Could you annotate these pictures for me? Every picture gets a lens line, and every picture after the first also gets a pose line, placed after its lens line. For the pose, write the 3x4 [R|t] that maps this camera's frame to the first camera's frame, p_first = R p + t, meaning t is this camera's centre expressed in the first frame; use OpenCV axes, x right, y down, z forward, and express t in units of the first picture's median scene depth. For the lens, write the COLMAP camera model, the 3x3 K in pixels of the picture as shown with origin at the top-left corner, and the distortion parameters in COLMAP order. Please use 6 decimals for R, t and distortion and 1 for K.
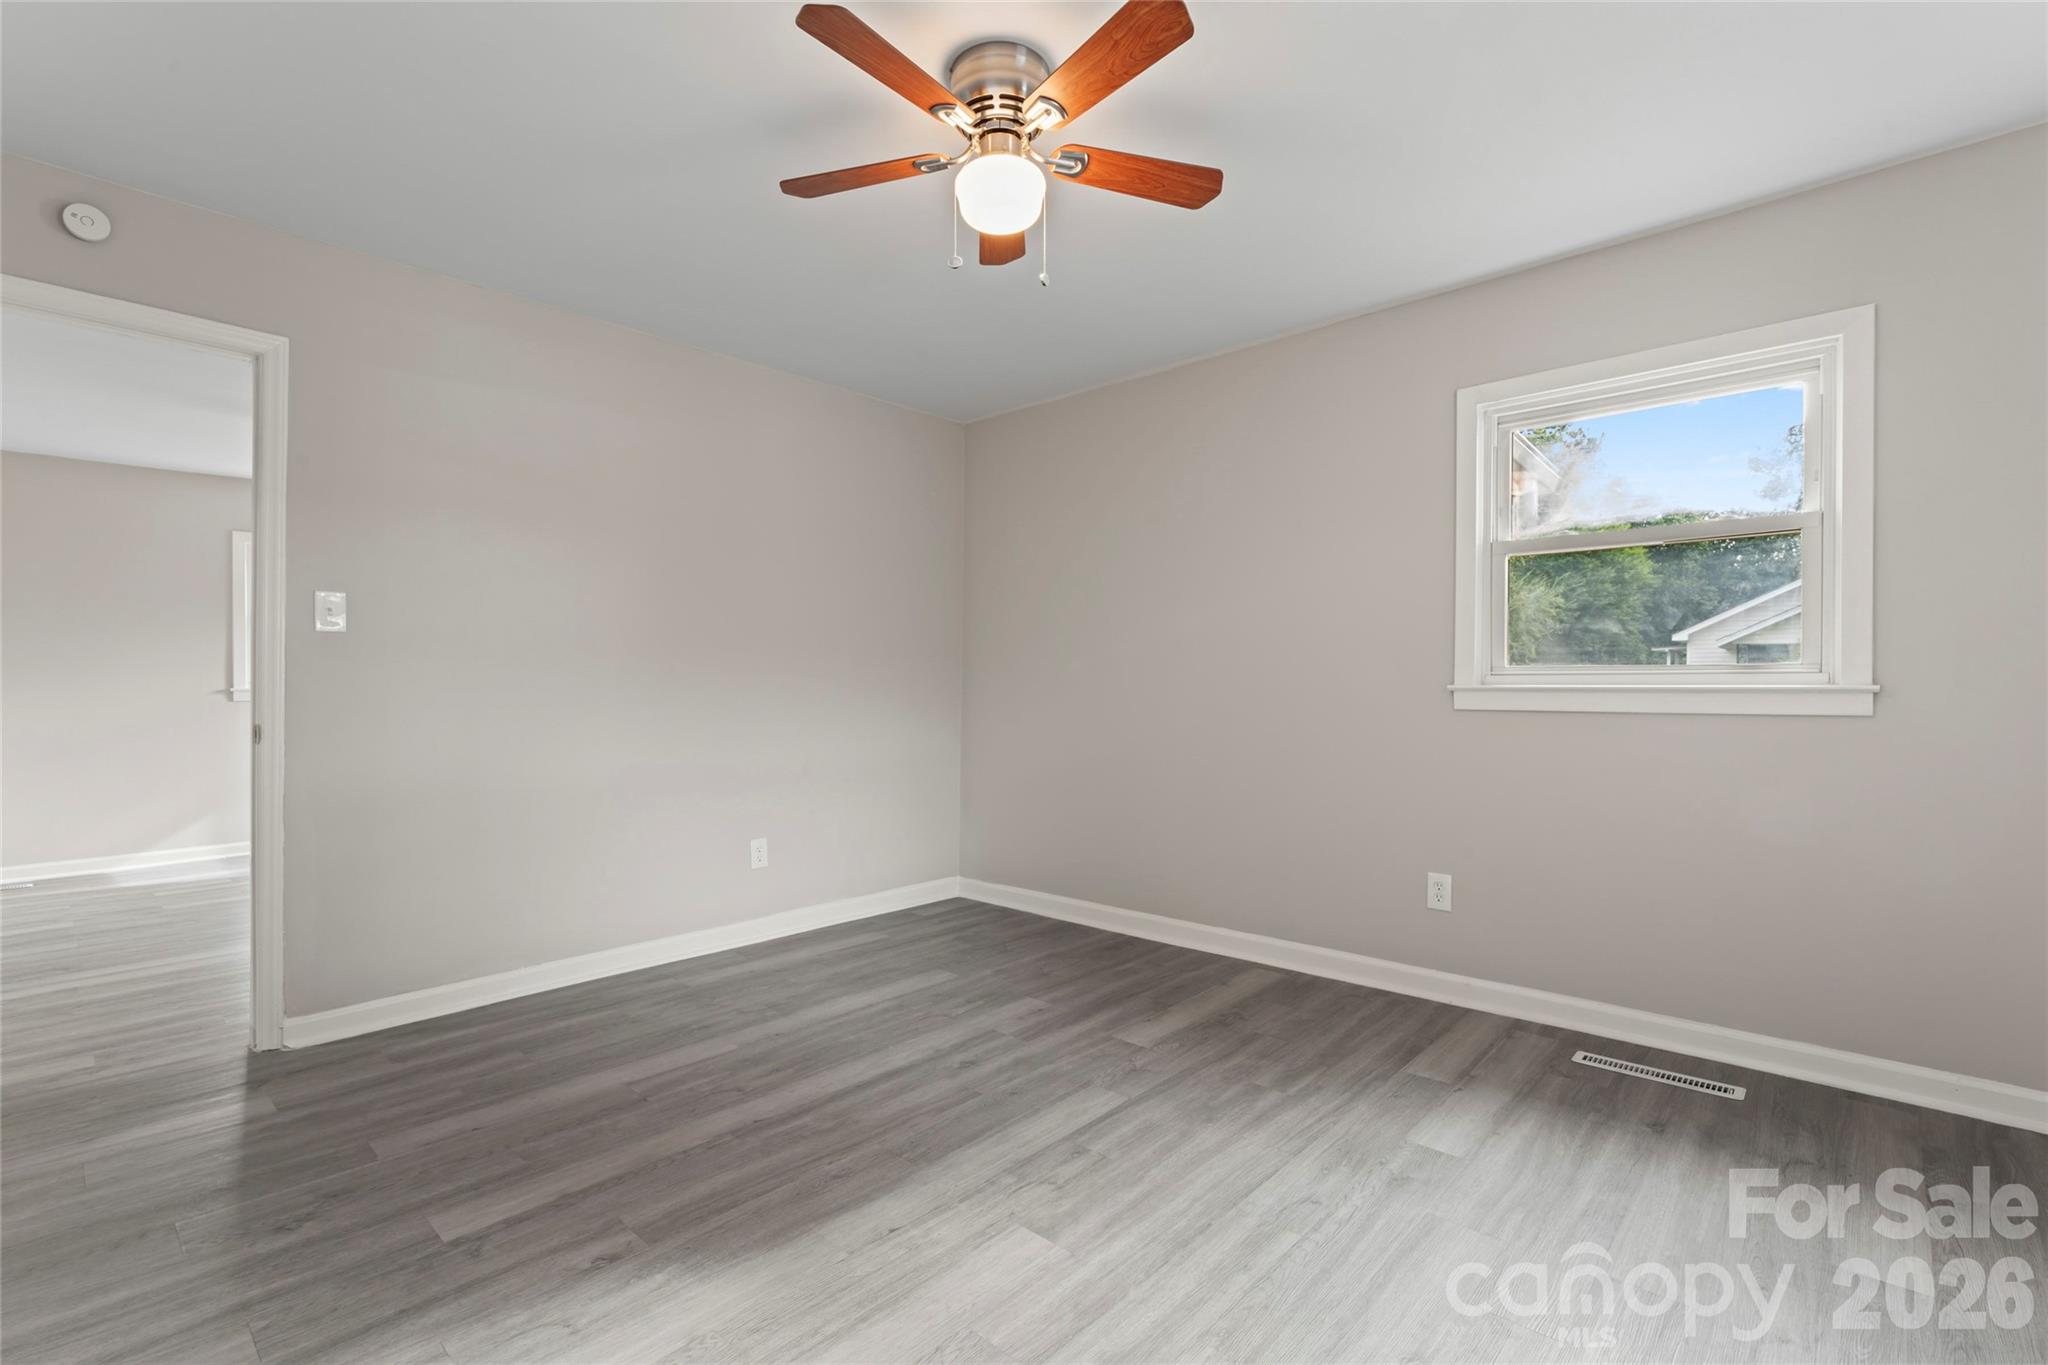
lens RADIAL K [[930.2, 0, 1009.7], [0, 930.2, 686.9], [0, 0, 1]] dist [-0.002288, 0.000487]
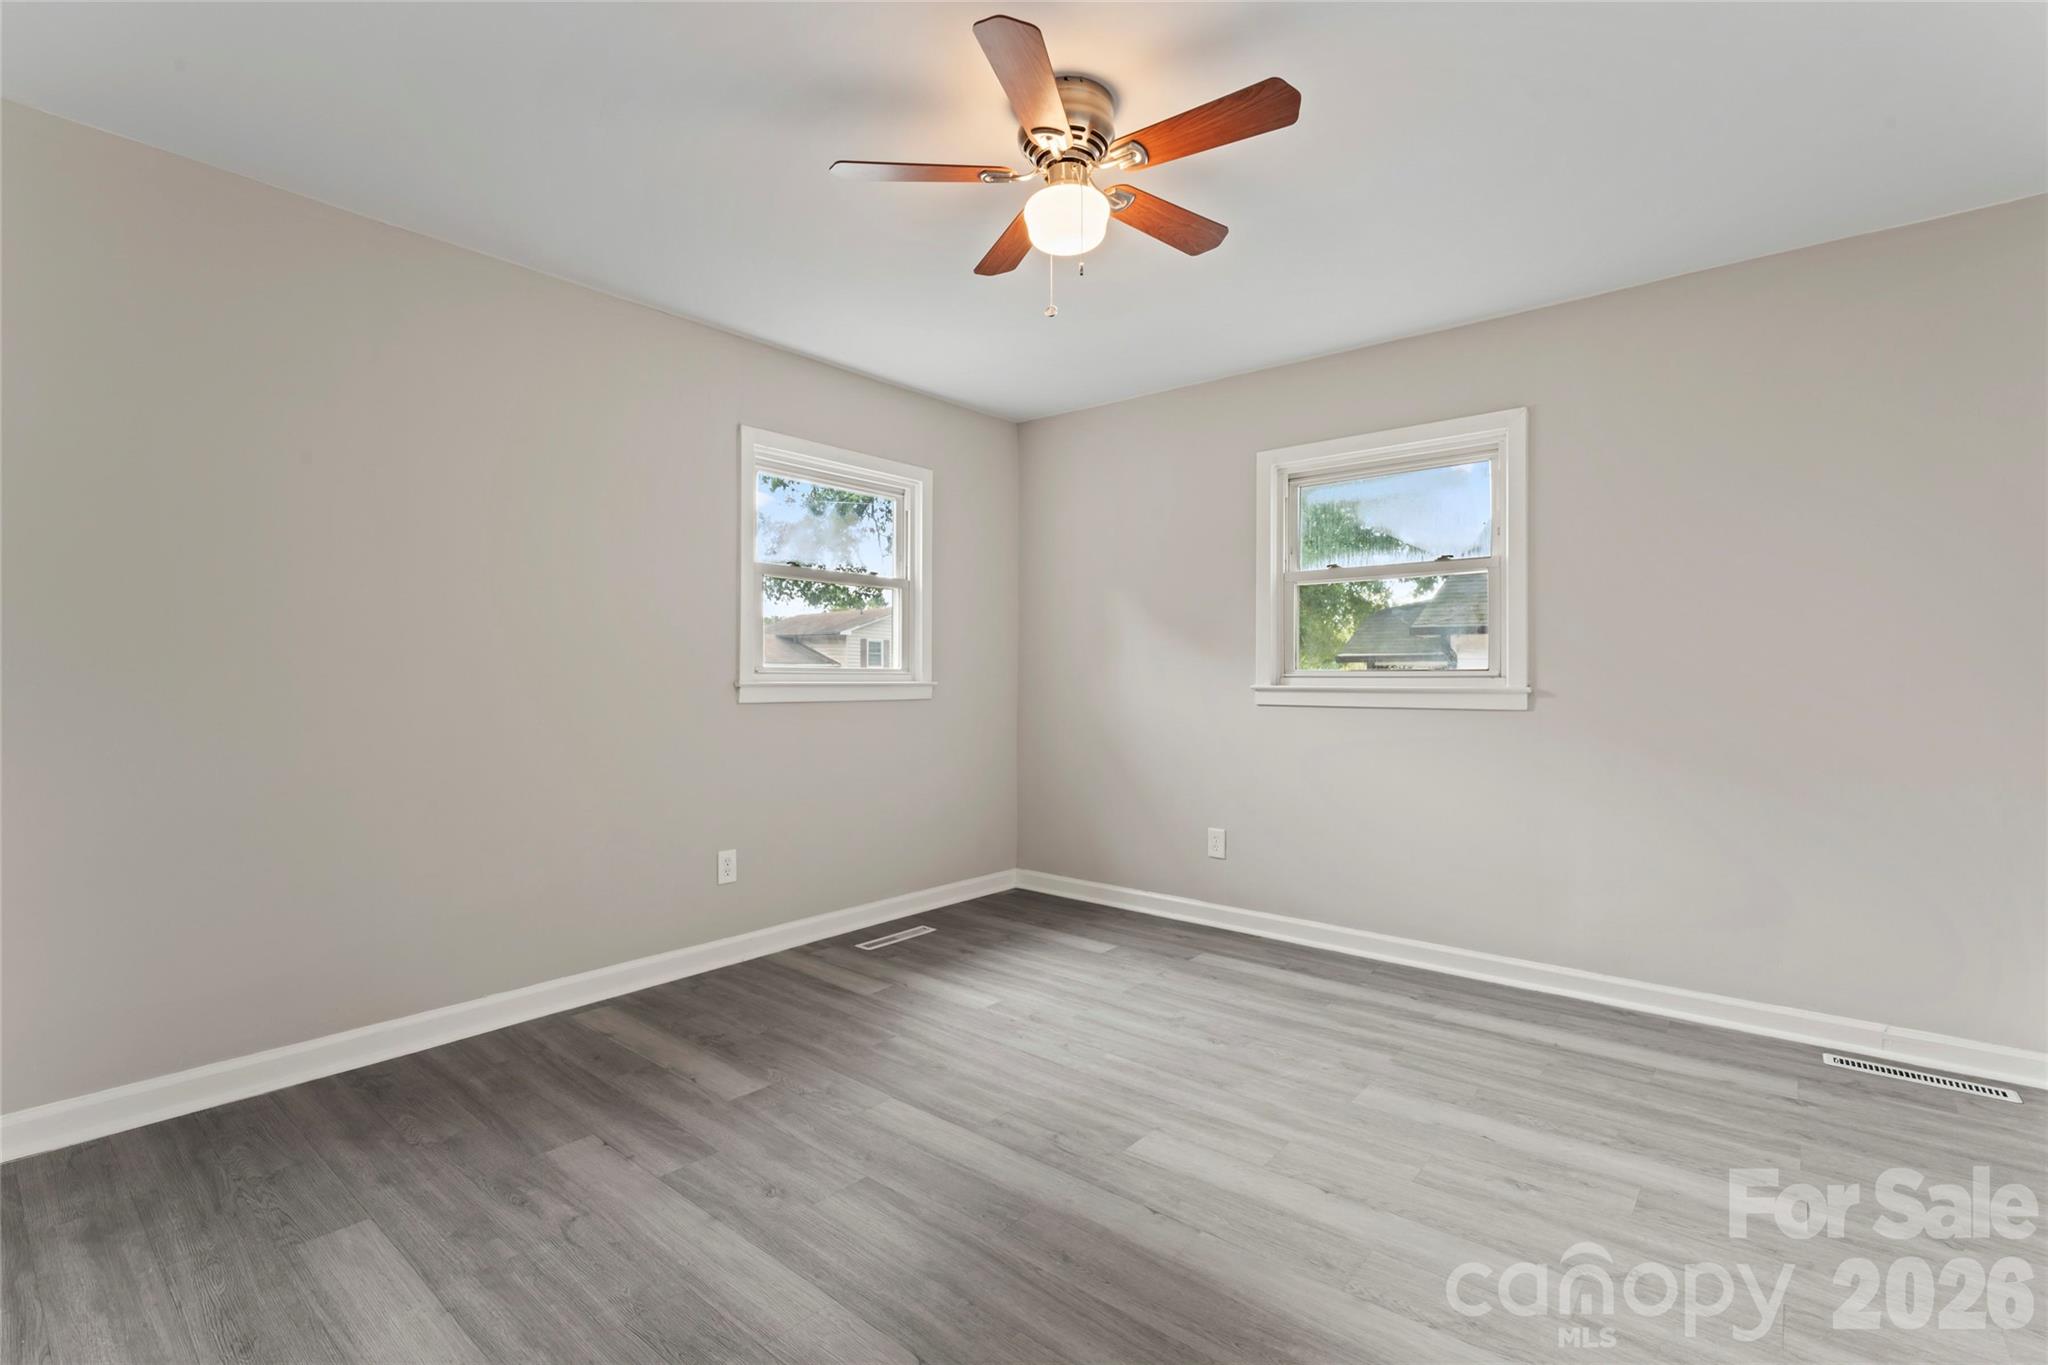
lens RADIAL K [[930.2, 0, 1027.9], [0, 930.2, 689.0], [0, 0, 1]] dist [-0.002288, 0.000487]
pose [[-0.060778, -0.010679, 0.998094, -0.797492], [0.003867, 0.999933, 0.010934, -0.004850], [-0.998144, 0.004524, -0.060732, 0.839442]]
